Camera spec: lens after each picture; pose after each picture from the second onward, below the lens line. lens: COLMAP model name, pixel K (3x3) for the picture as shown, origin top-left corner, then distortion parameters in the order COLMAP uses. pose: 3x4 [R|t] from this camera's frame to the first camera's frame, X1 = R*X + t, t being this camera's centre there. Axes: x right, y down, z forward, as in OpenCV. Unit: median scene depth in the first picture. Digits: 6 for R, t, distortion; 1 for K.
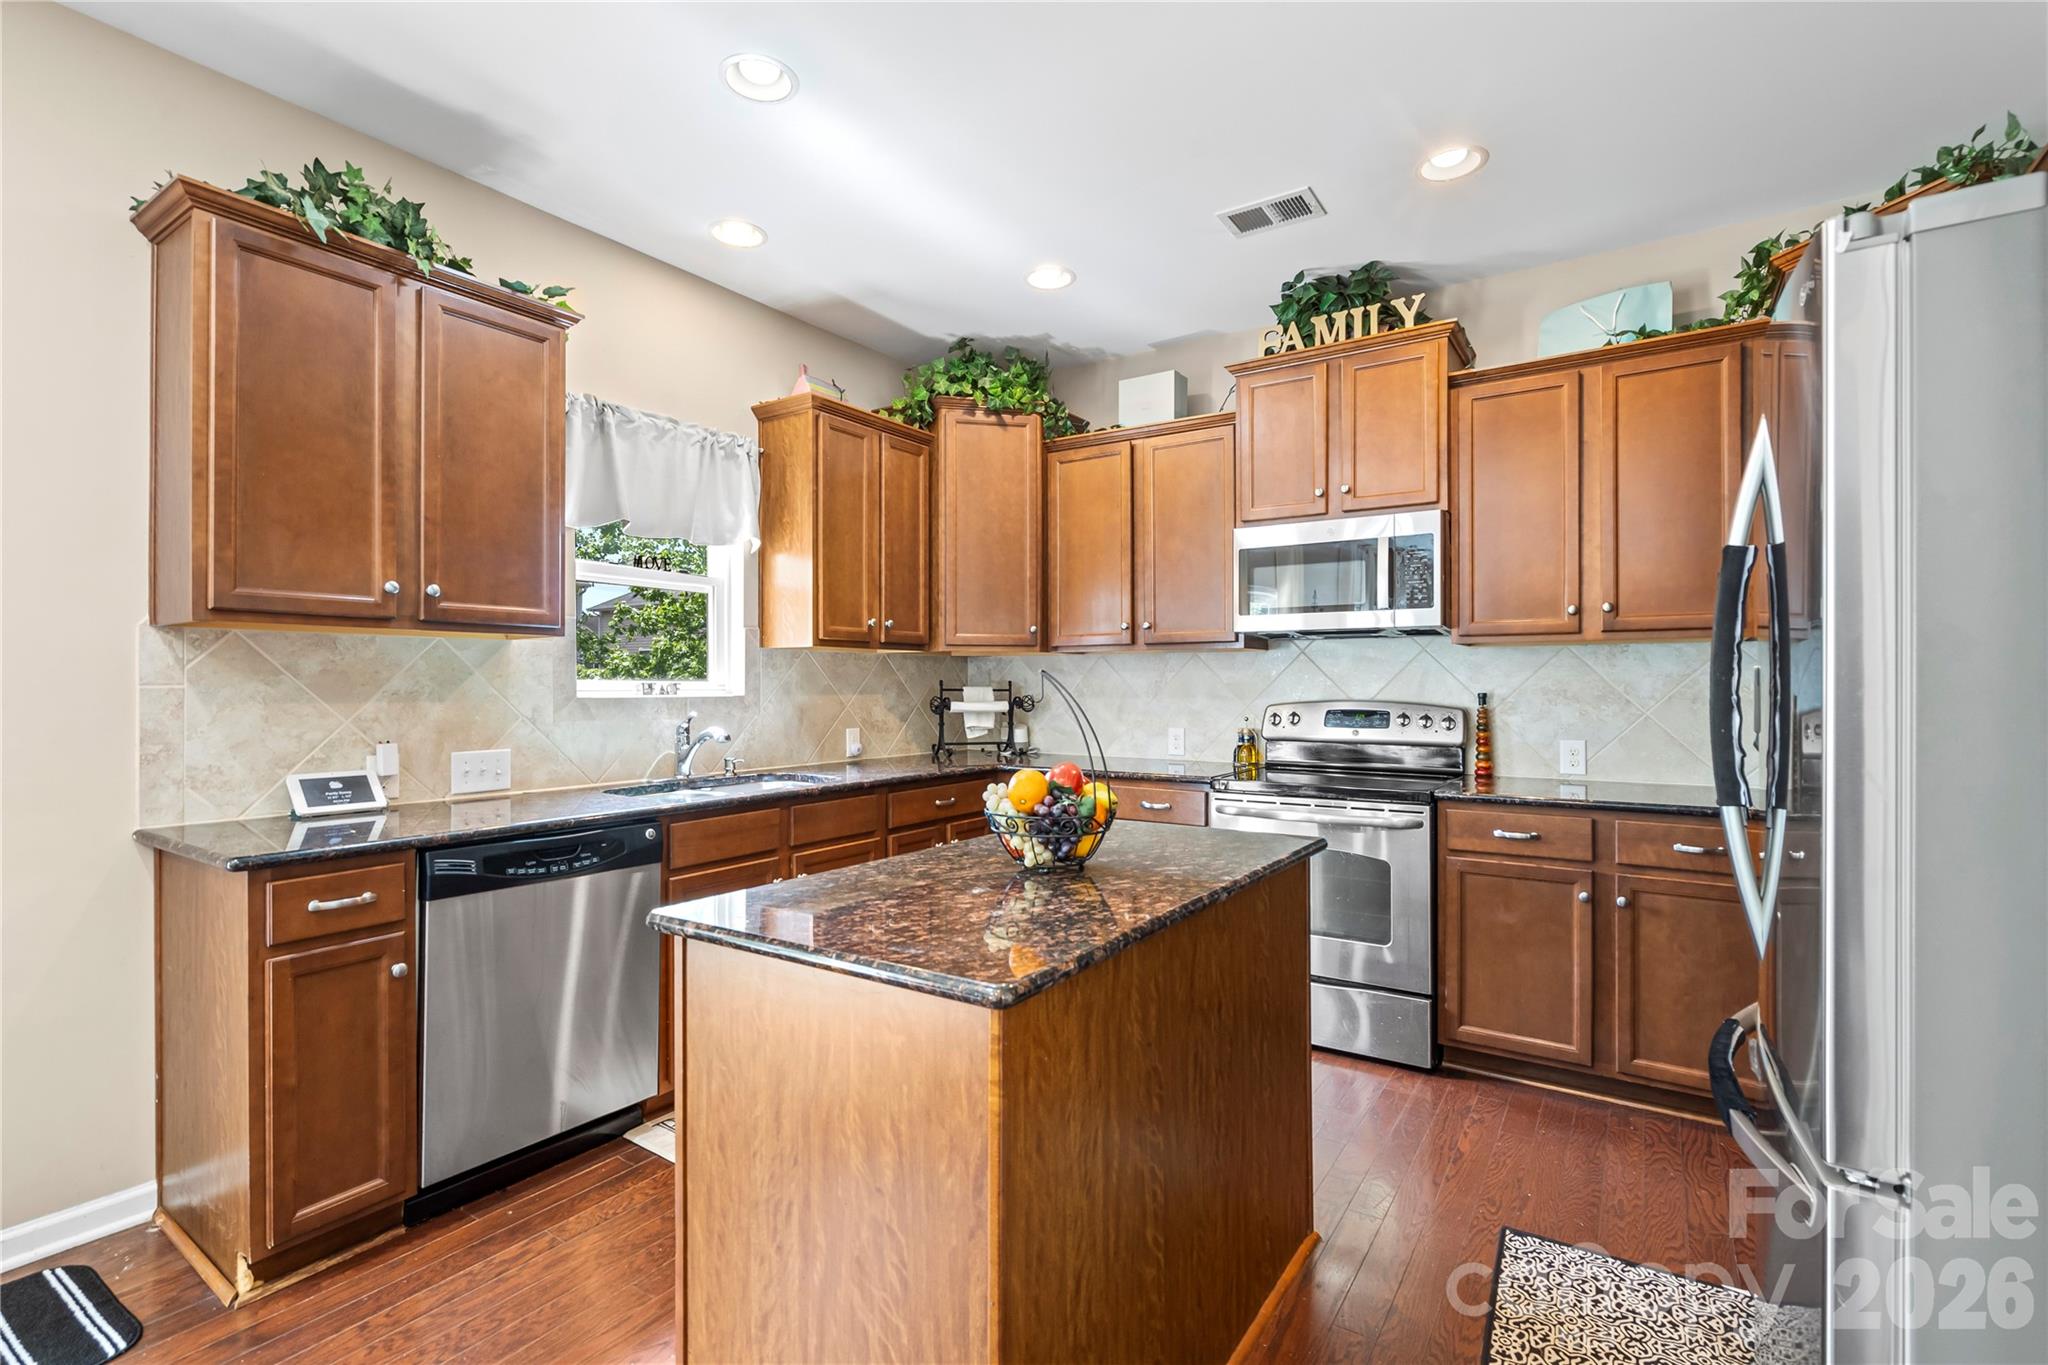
lens RADIAL K [[935.7, 0, 1026.9], [0, 935.7, 679.0], [0, 0, 1]] dist [-0.005963, 0.001685]
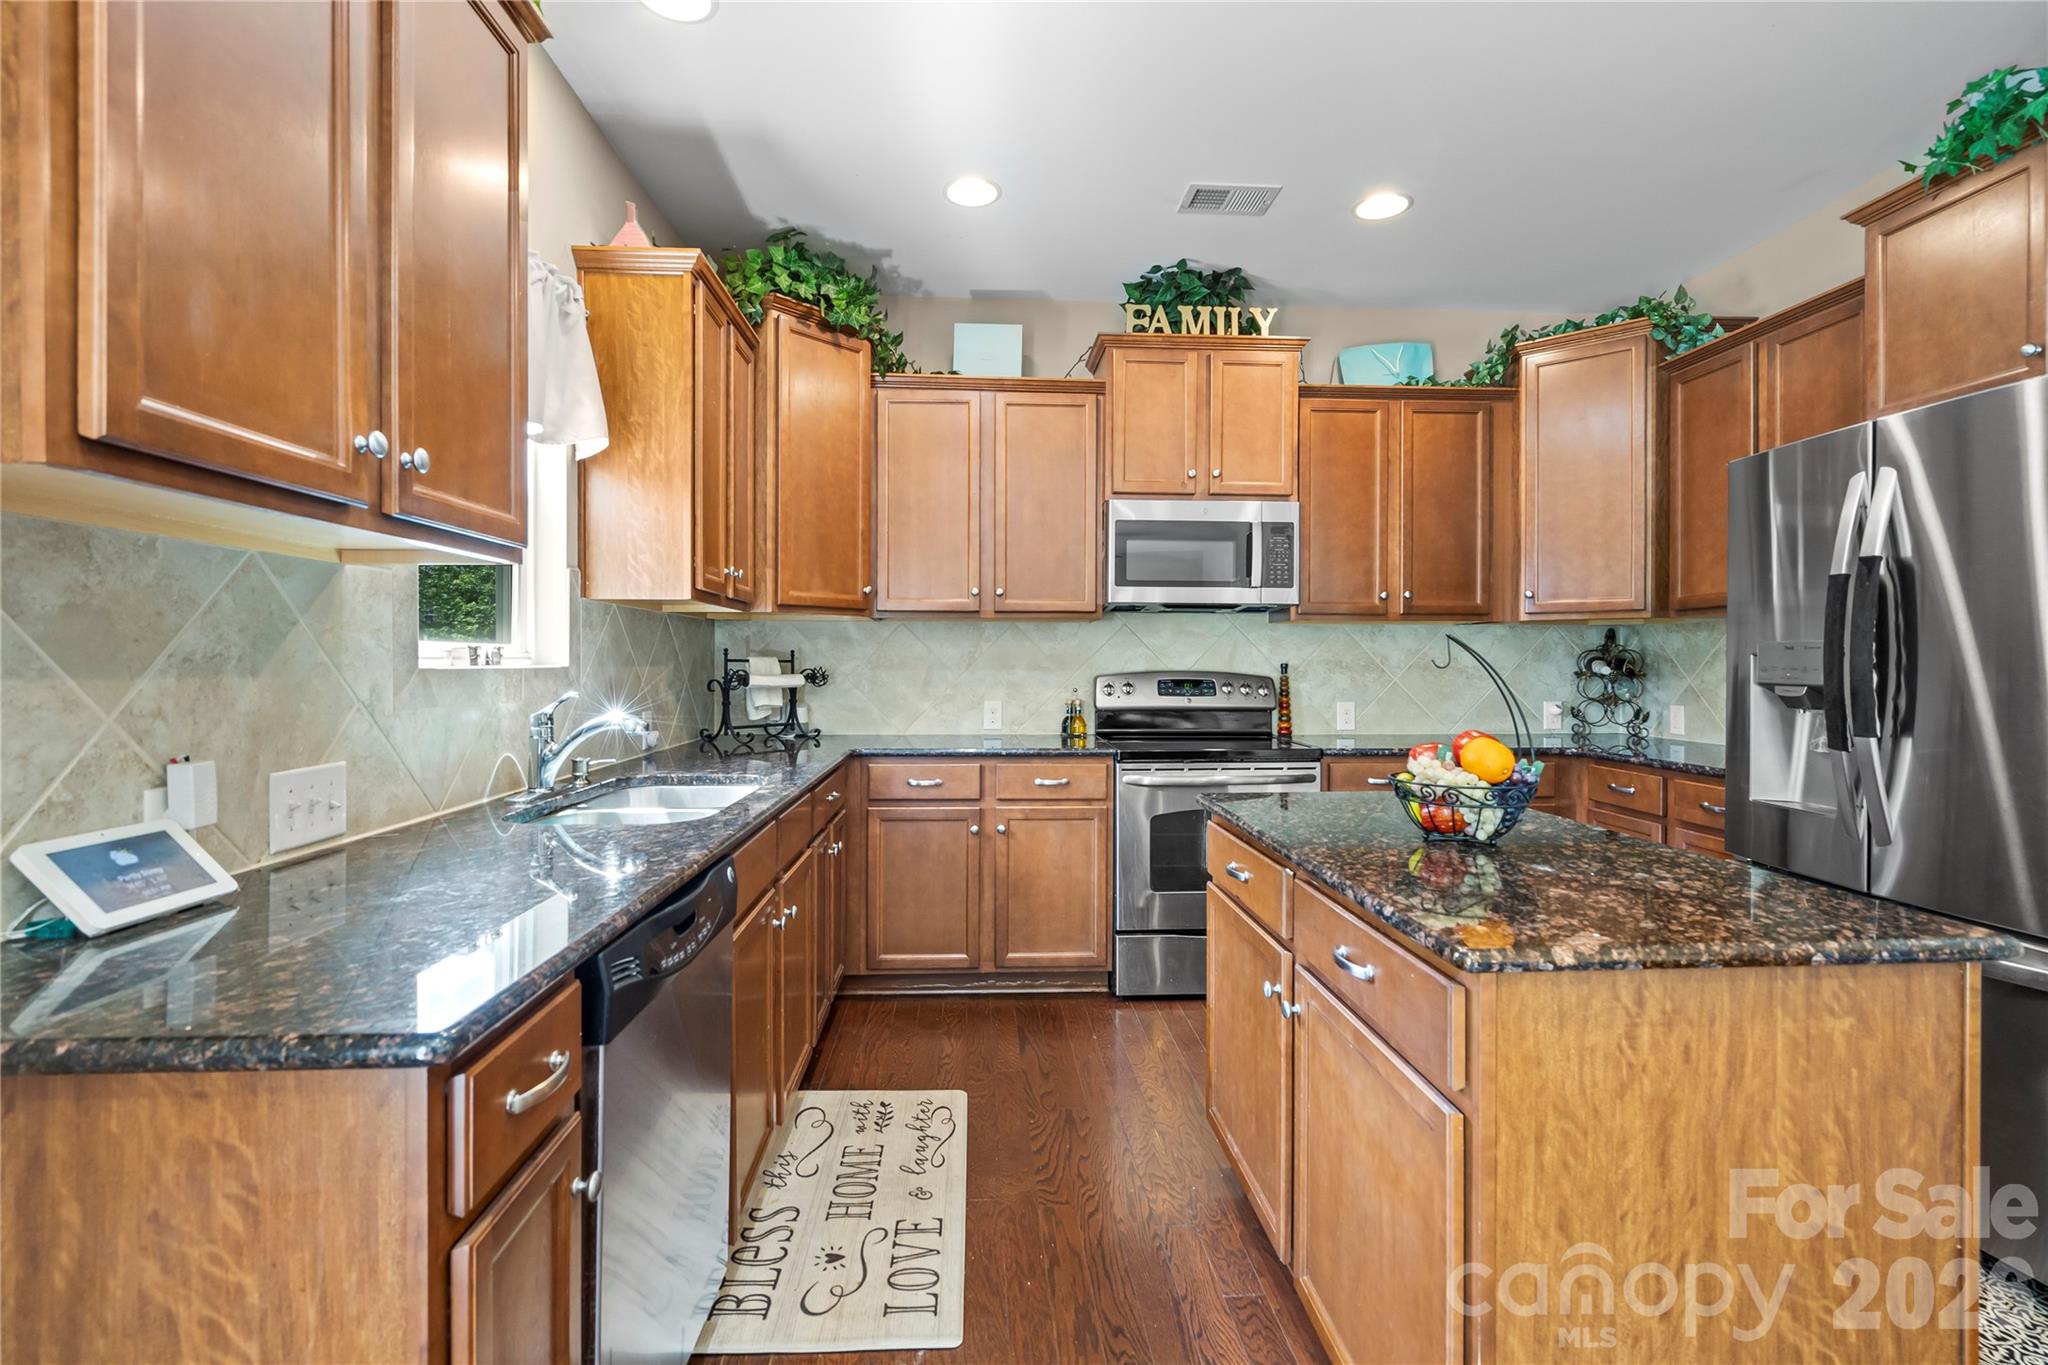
lens RADIAL K [[935.7, 0, 1027.4], [0, 935.7, 669.0], [0, 0, 1]] dist [-0.005963, 0.001685]
pose [[0.797430, -0.002698, 0.603405, -0.541912], [-0.006292, 0.999898, 0.012786, 0.010273], [-0.603378, -0.013993, 0.797332, 0.303401]]
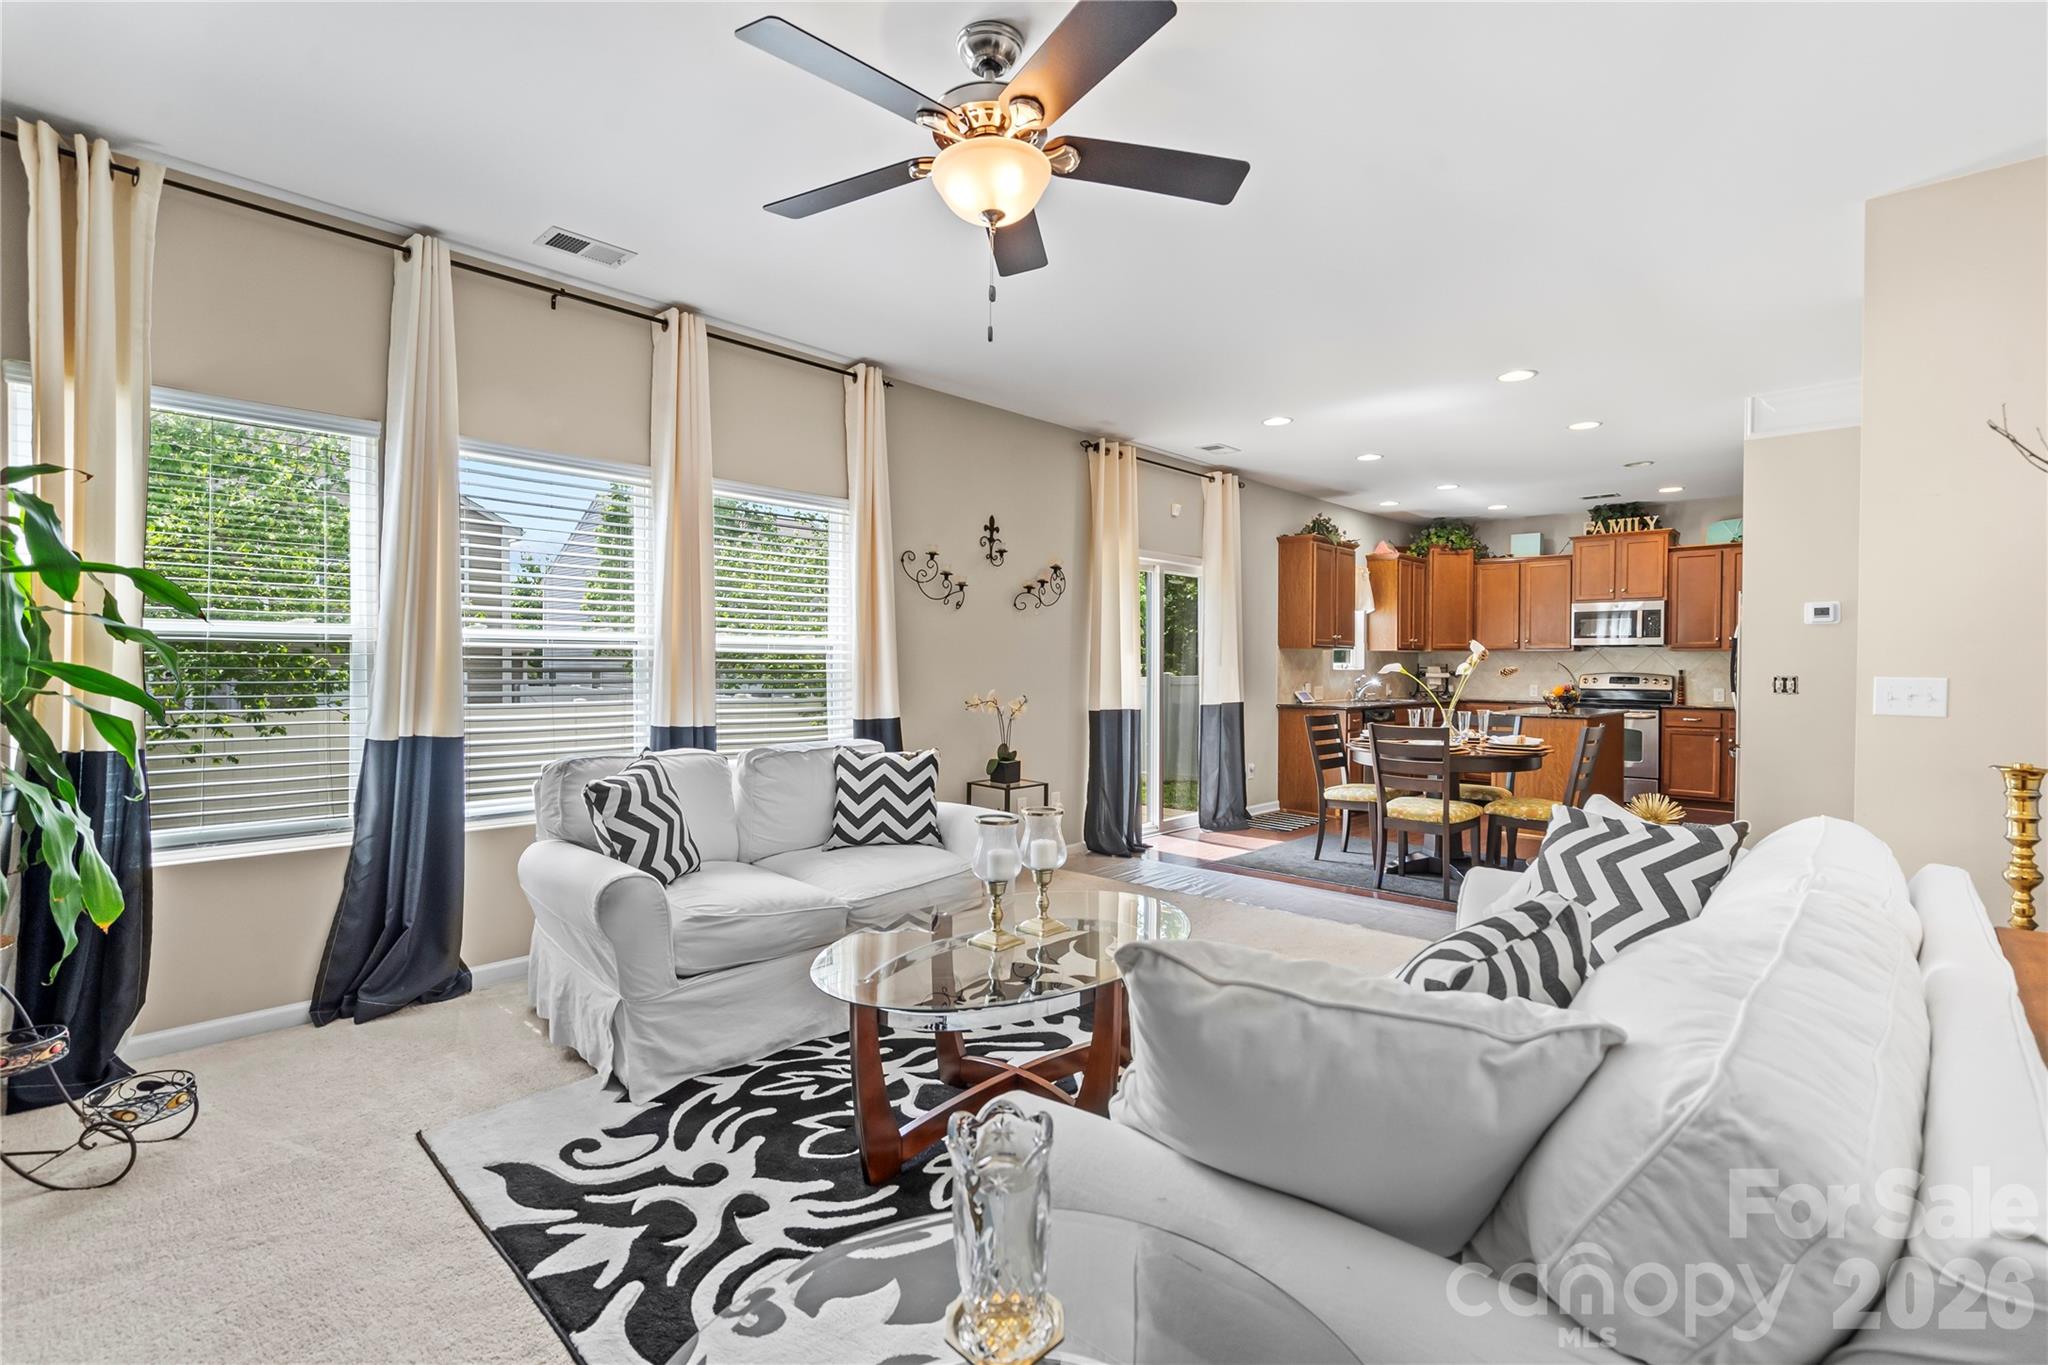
lens RADIAL K [[935.7, 0, 1028.8], [0, 935.7, 675.9], [0, 0, 1]] dist [-0.005963, 0.001685]
pose [[0.986147, 0.005794, -0.165775, -0.947014], [-0.002780, 0.999827, 0.018409, -0.011535], [0.165853, -0.017693, 0.985992, -2.025890]]
